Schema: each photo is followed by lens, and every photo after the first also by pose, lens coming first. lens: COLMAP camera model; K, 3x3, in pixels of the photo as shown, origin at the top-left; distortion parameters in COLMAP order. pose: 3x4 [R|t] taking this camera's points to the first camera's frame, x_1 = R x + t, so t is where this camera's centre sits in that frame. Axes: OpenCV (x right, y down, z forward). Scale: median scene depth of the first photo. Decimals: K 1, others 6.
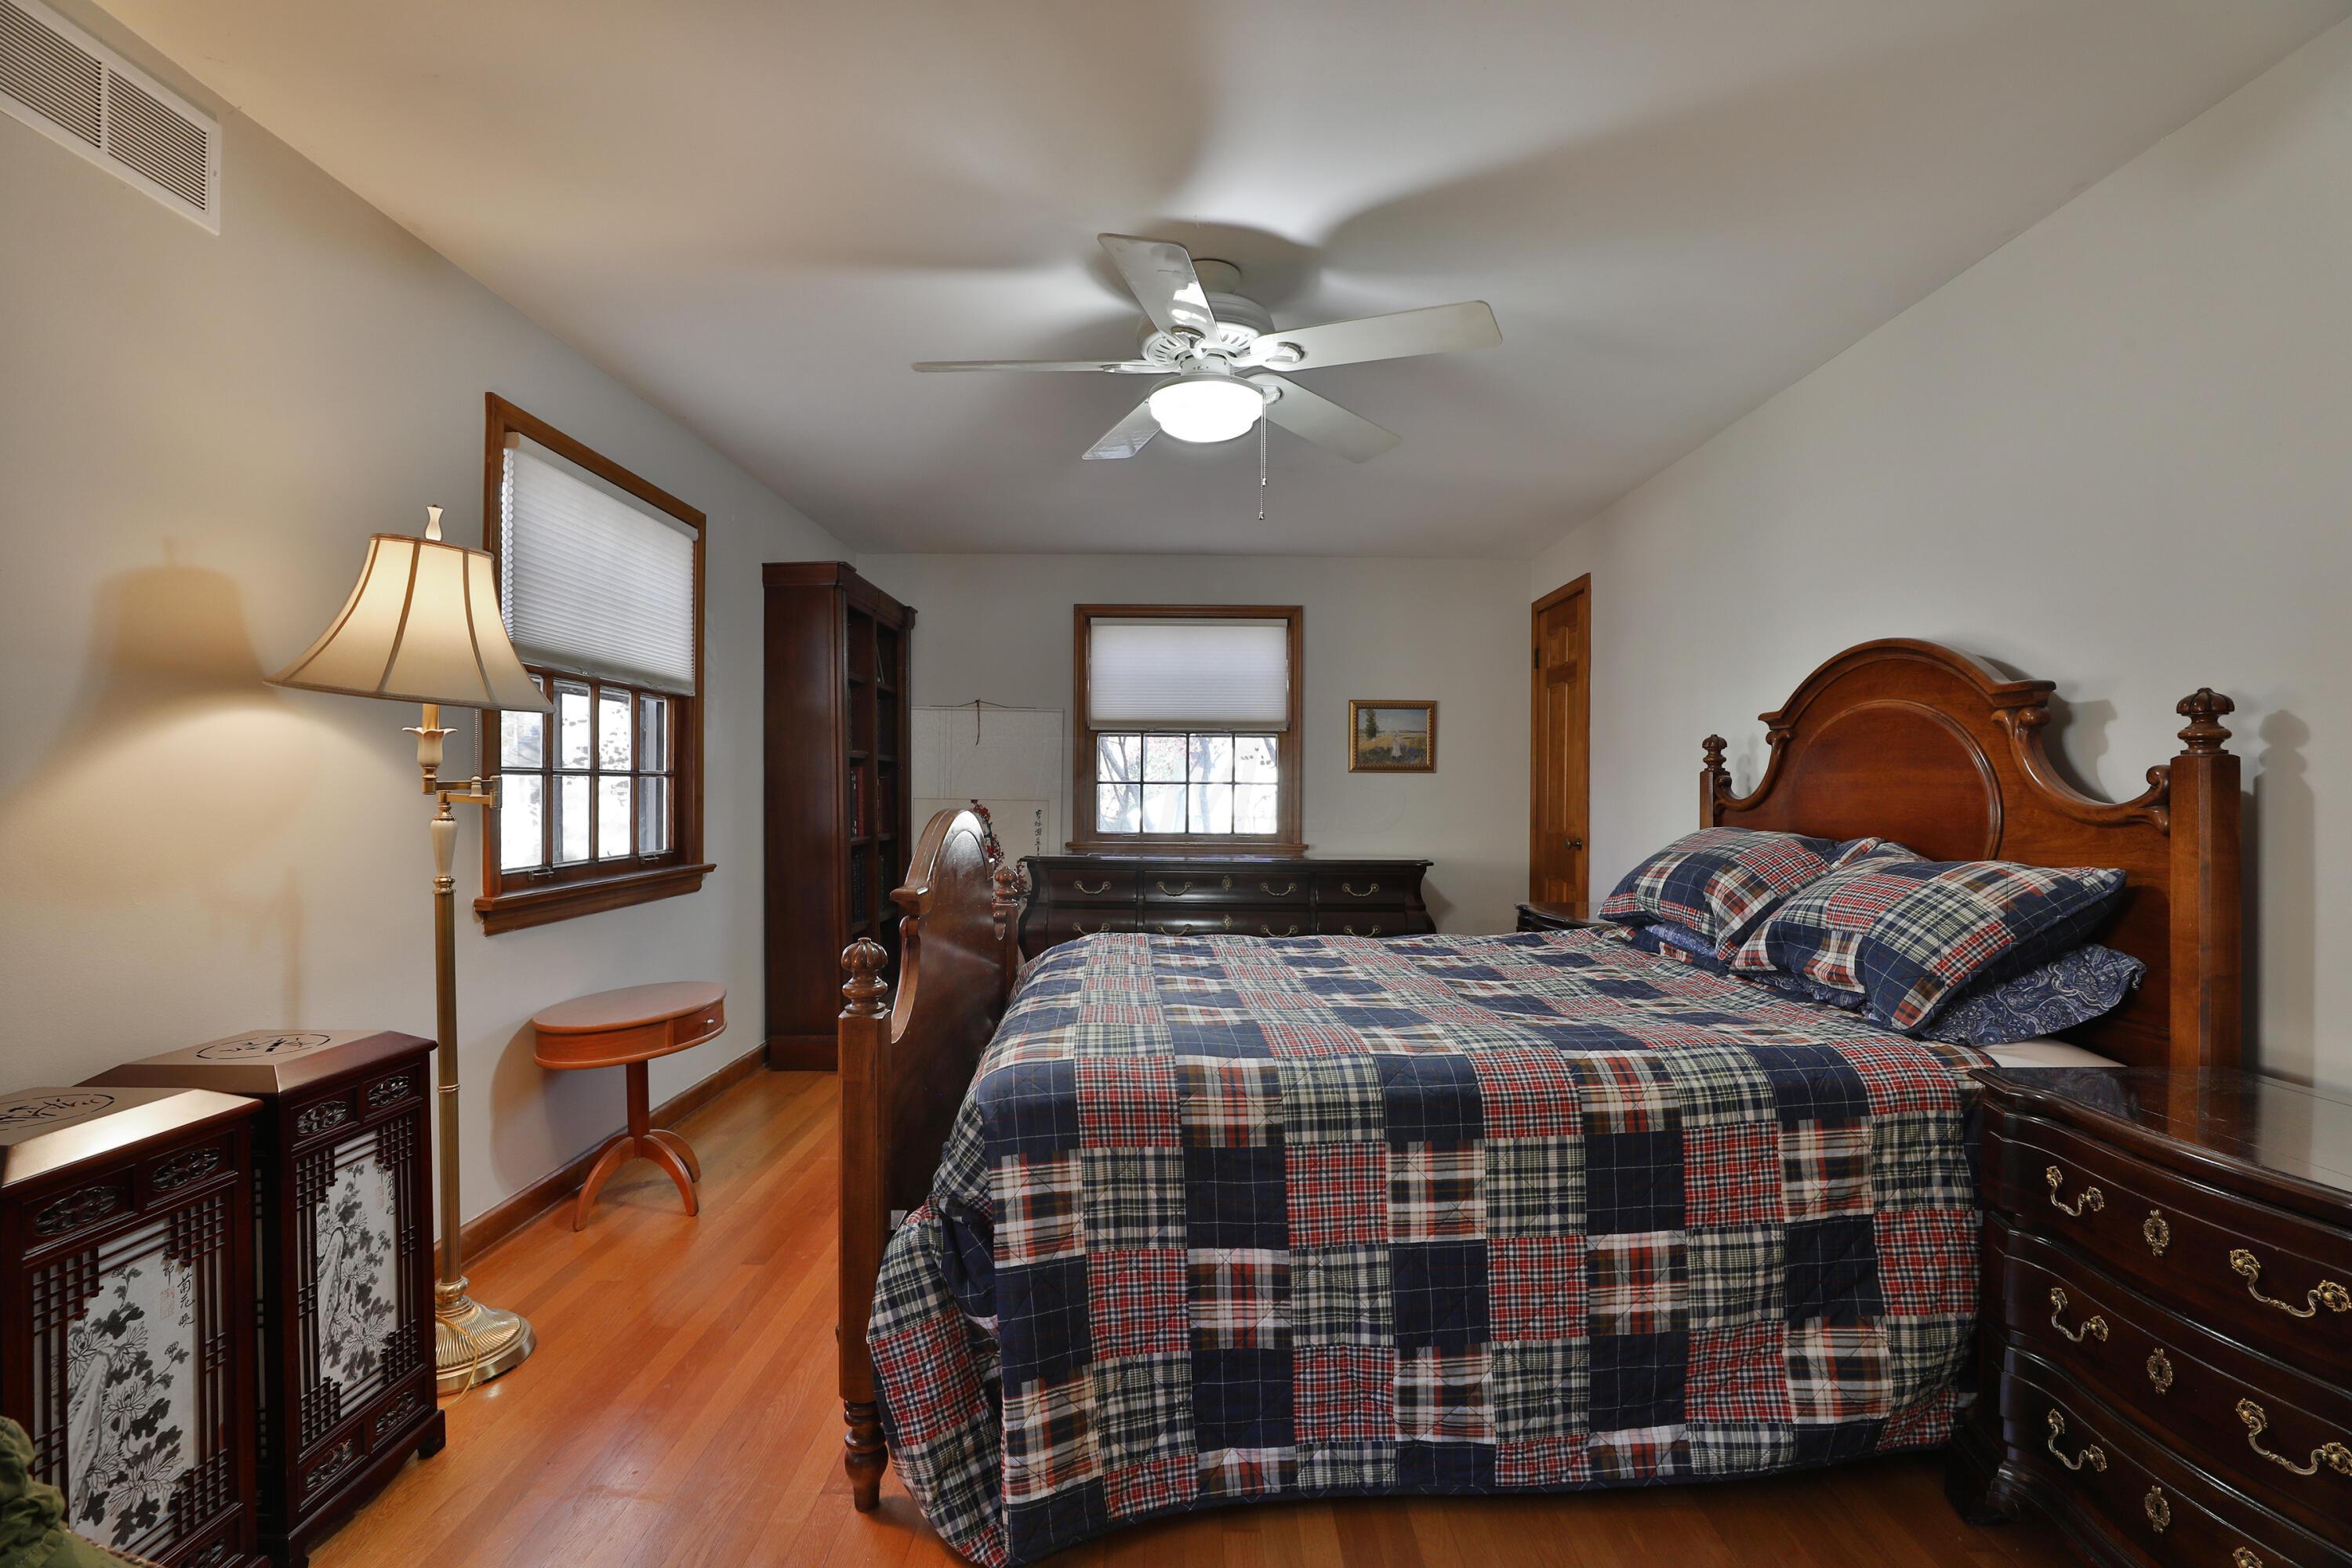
lens RADIAL K [[1049.3, 0, 1177.3], [0, 1049.3, 779.2], [0, 0, 1]] dist [-0.032313, 0.004833]
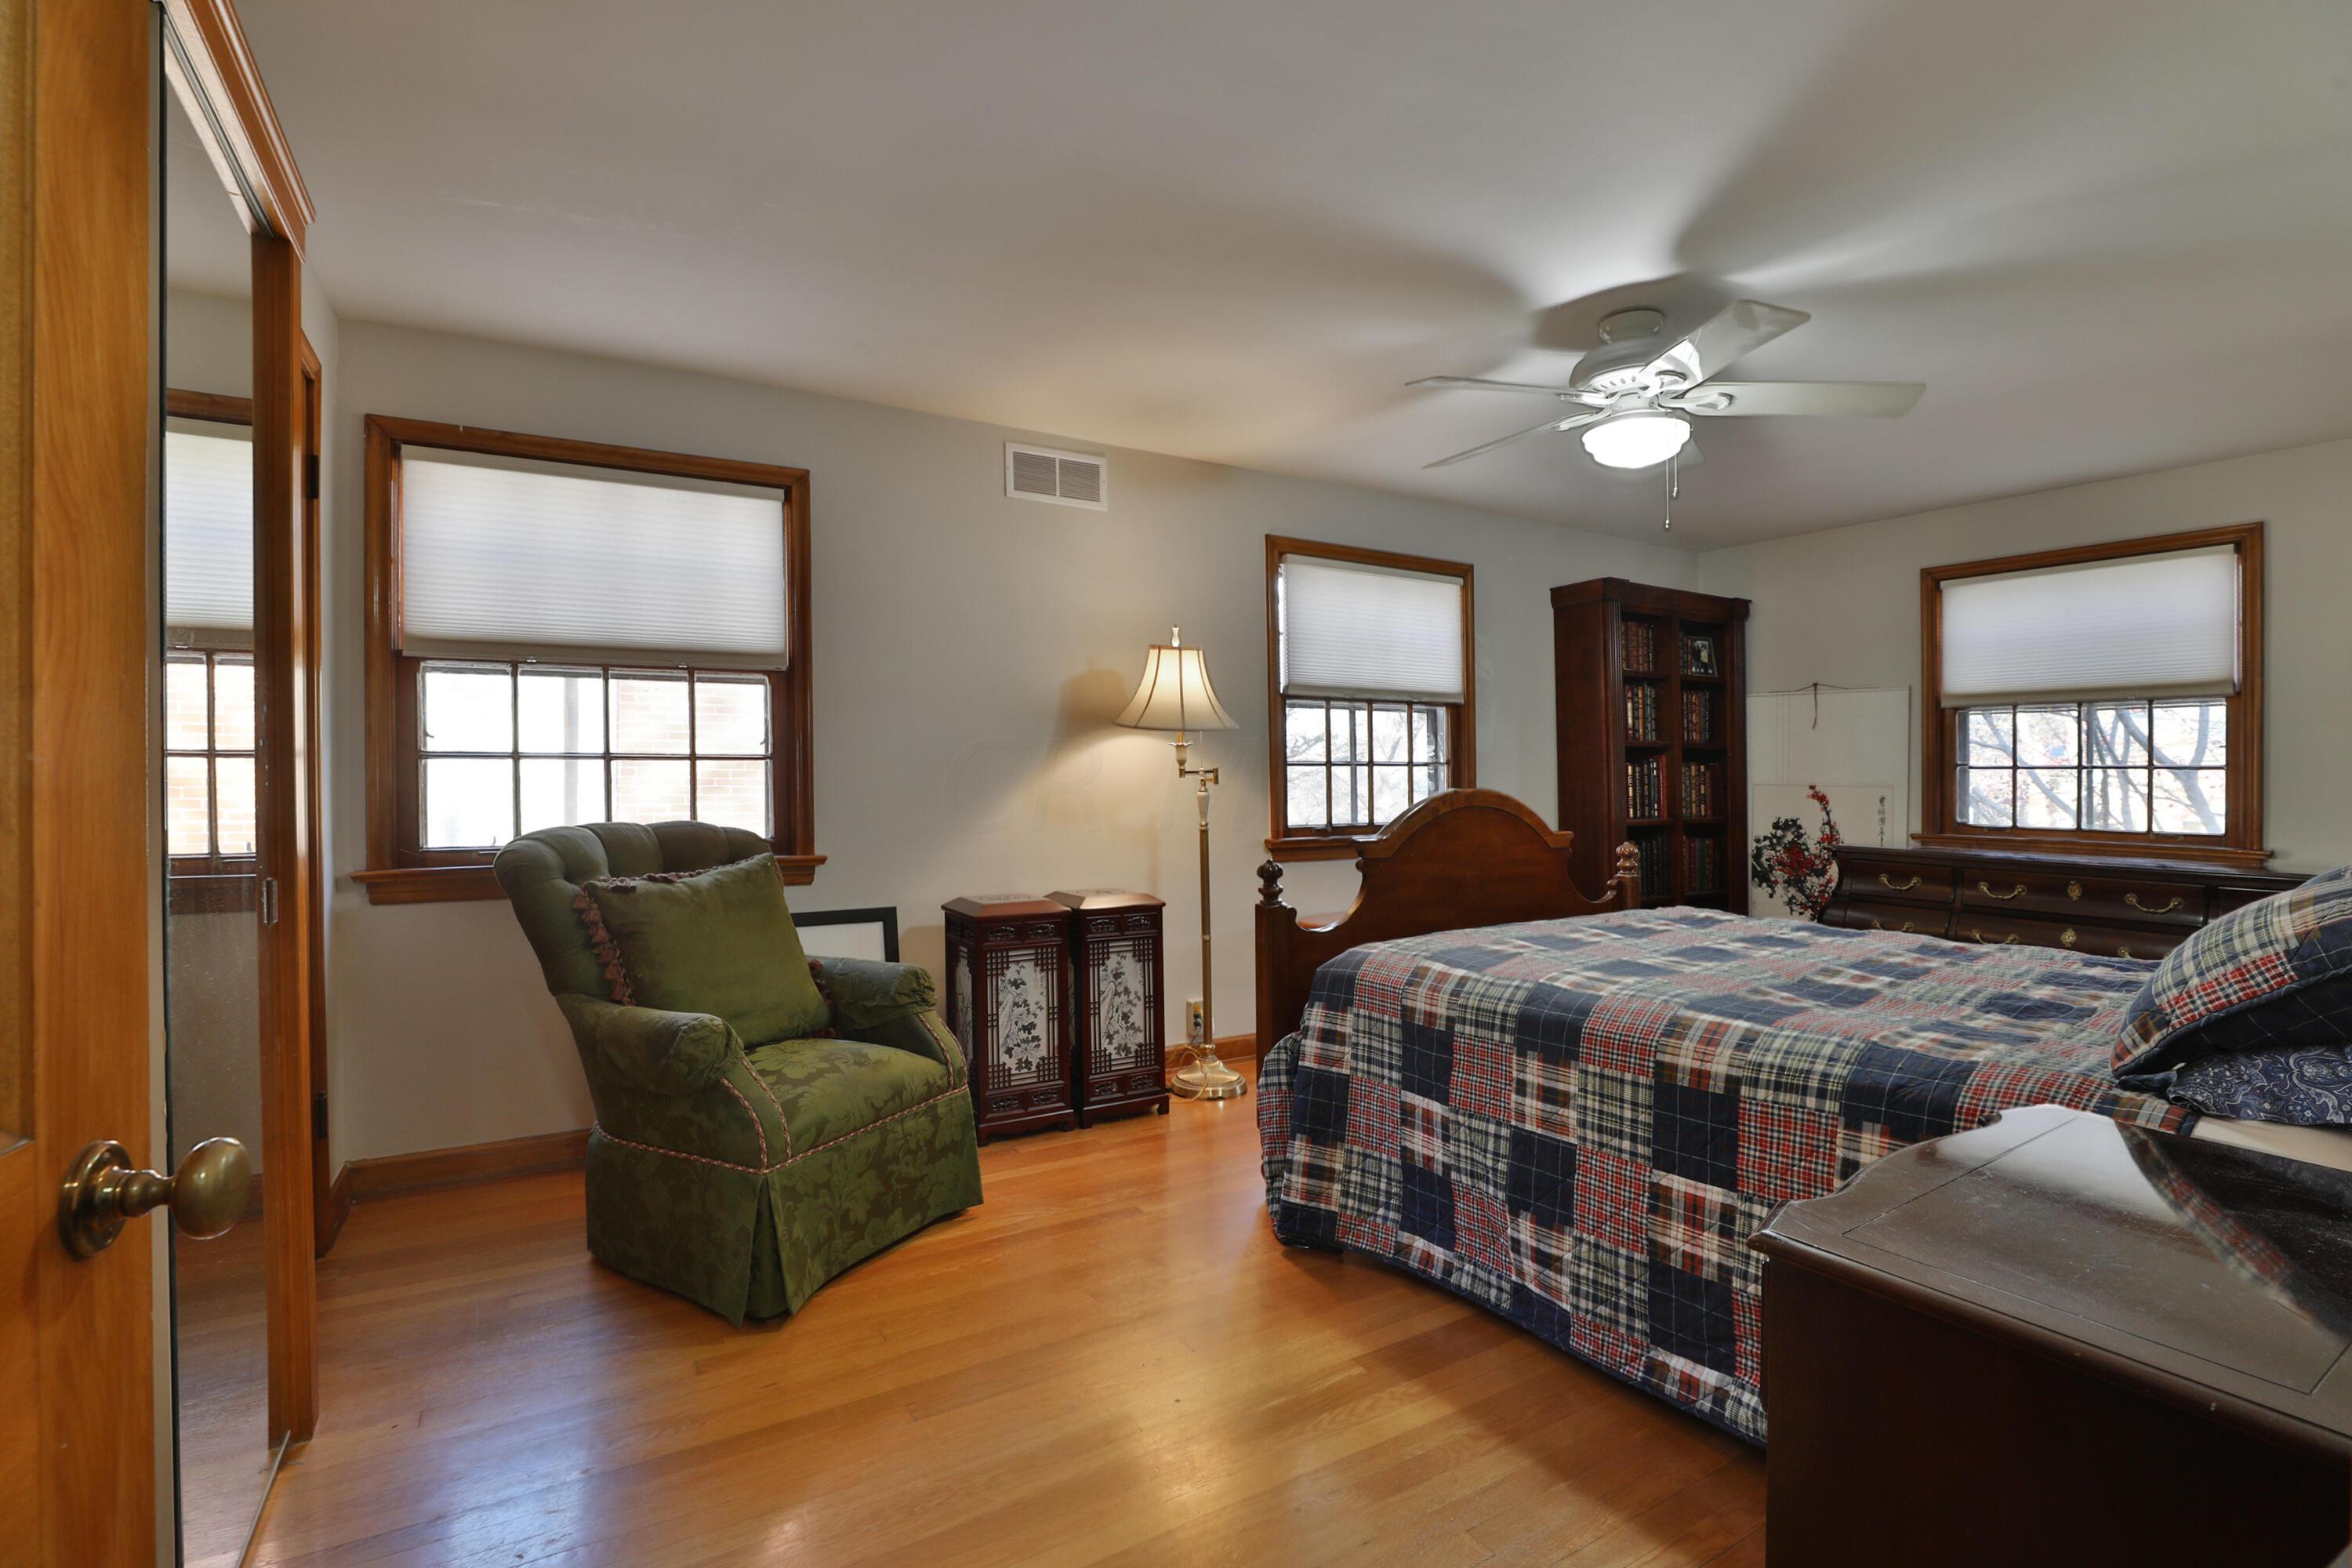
lens RADIAL K [[1049.3, 0, 1161.2], [0, 1049.3, 780.5], [0, 0, 1]] dist [-0.032313, 0.004833]
pose [[0.514209, 0.002667, -0.857661, 1.082553], [0.008149, 0.999935, 0.007994, 0.006807], [0.857626, -0.011099, 0.514154, -0.028170]]
